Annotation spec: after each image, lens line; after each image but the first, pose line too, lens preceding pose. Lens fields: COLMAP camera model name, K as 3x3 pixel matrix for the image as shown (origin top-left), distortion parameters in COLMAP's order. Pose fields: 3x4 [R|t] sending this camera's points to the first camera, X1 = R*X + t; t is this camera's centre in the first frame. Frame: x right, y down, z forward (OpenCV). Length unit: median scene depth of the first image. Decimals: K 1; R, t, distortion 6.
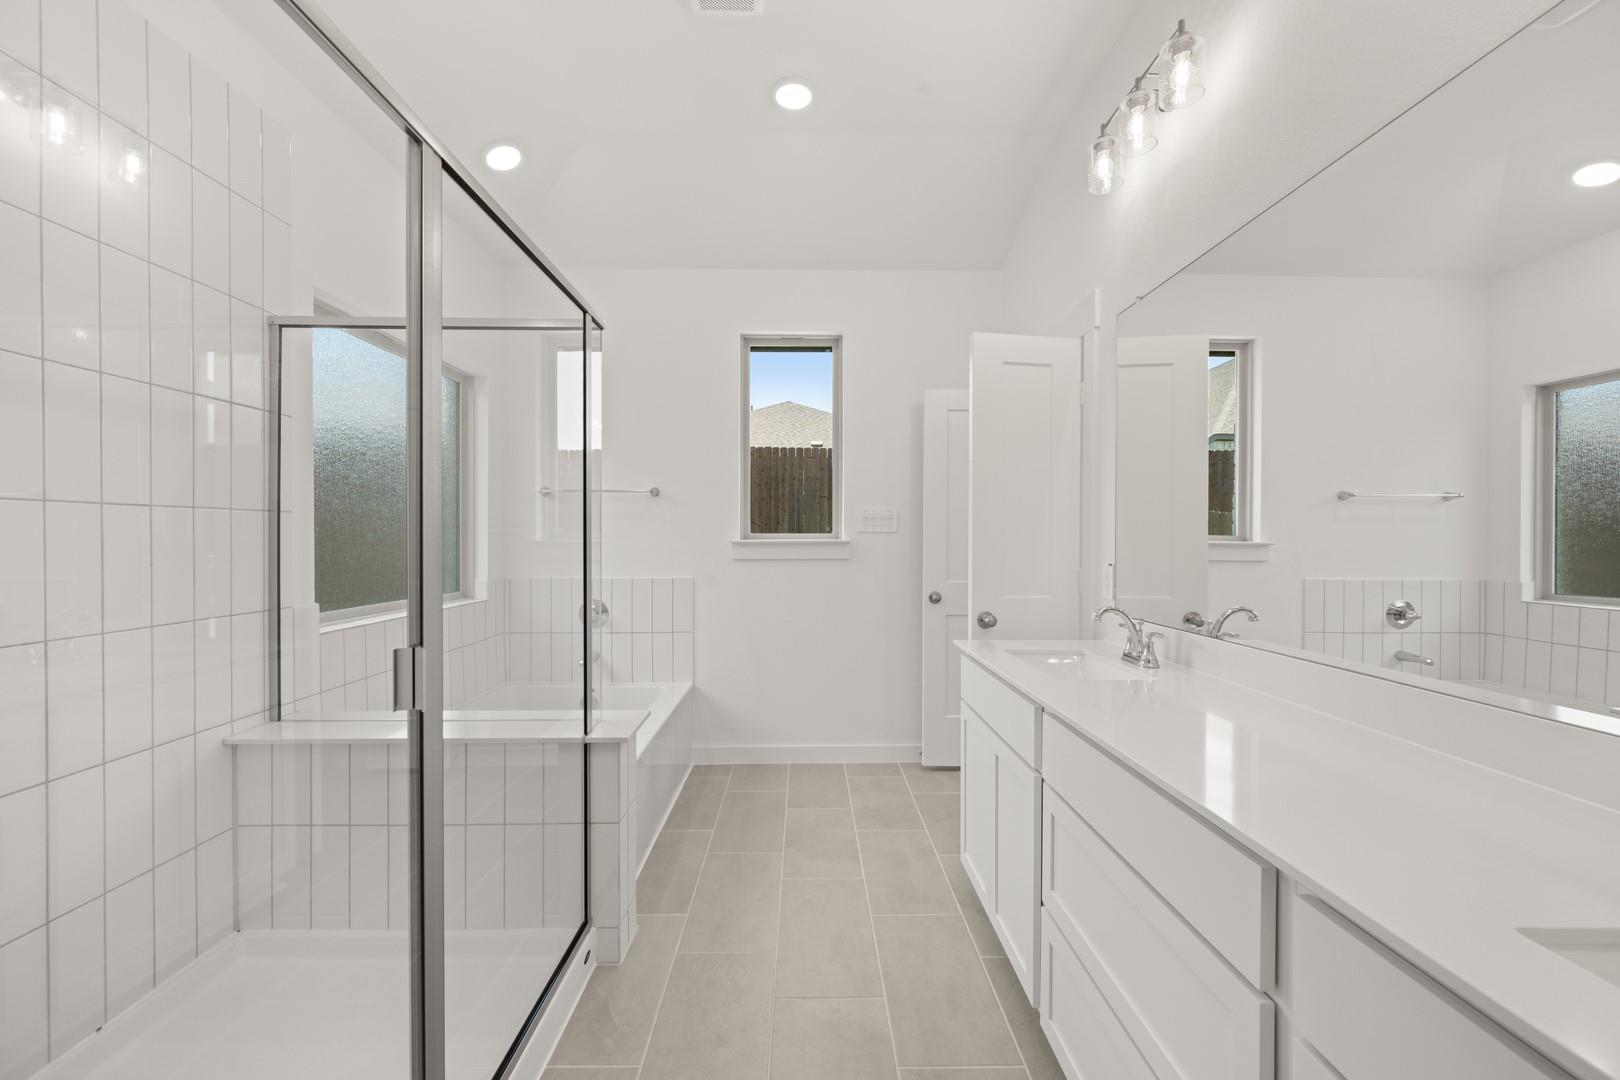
lens RADIAL K [[633.2, 0, 812.5], [0, 633.2, 540.3], [0, 0, 1]] dist [-0.001826, -0.000706]
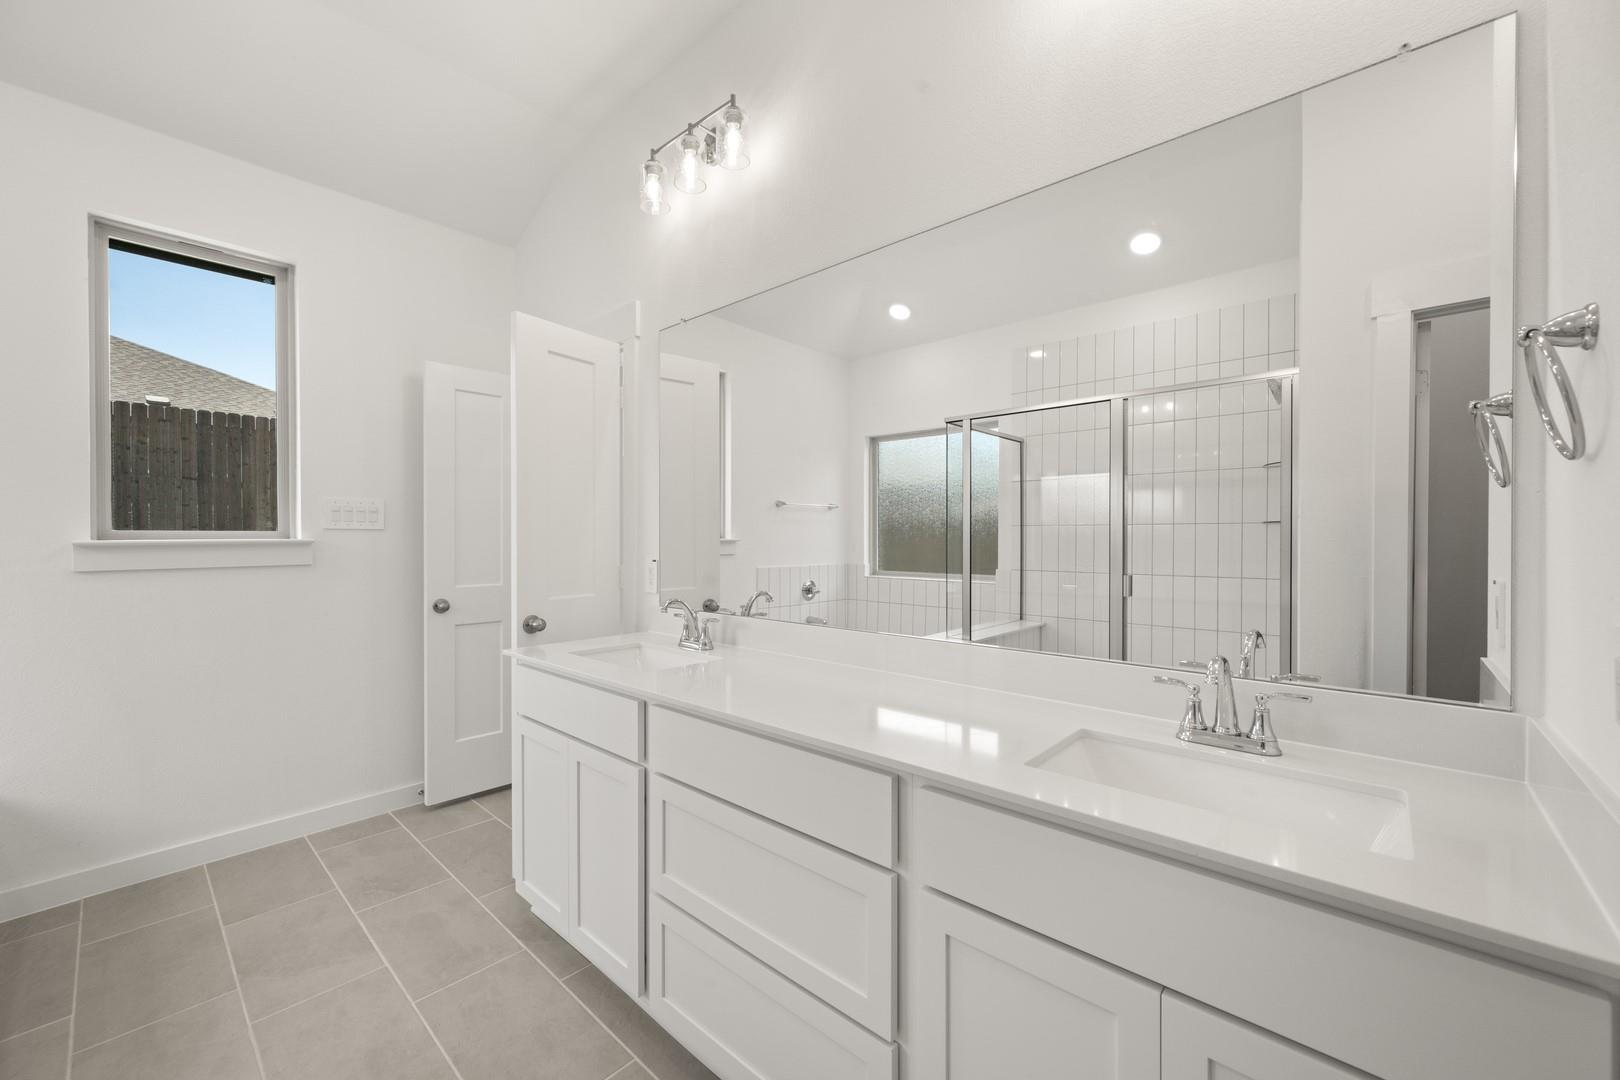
lens RADIAL K [[633.2, 0, 813.5], [0, 633.2, 540.3], [0, 0, 1]] dist [-0.001826, -0.000706]
pose [[0.676975, -0.007681, 0.735966, -0.099932], [0.005865, 0.999970, 0.005042, -0.000049], [-0.735983, 0.000904, 0.677000, 0.050737]]
